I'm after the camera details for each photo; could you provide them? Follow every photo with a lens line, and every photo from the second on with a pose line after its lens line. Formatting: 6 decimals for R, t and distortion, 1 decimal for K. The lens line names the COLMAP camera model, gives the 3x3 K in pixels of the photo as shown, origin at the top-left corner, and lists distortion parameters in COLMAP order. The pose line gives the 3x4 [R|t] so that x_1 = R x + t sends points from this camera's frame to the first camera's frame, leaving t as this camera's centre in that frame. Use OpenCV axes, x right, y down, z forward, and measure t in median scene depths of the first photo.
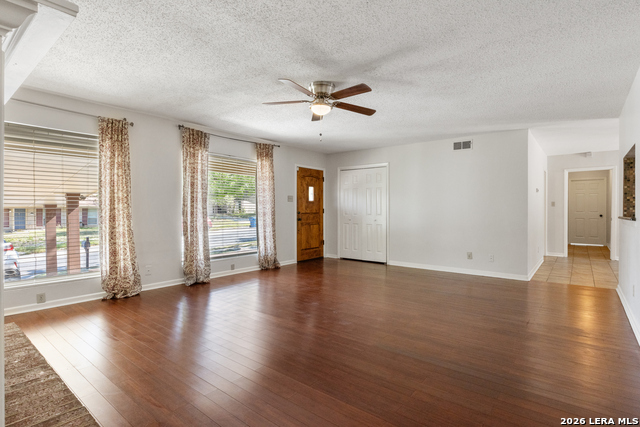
lens RADIAL K [[320.8, 0, 322.2], [0, 320.8, 212.1], [0, 0, 1]] dist [-0.002663, -0.000804]
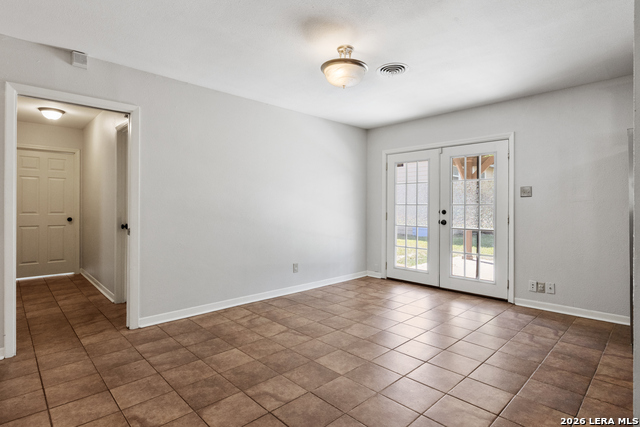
lens RADIAL K [[327.8, 0, 316.8], [0, 327.8, 207.0], [0, 0, 1]] dist [-0.004031, -0.000884]
pose [[0.134161, 0.004354, 0.990950, 0.489488], [0.007755, 0.999955, -0.005444, -0.004306], [-0.990929, 0.008415, 0.134122, 0.667887]]
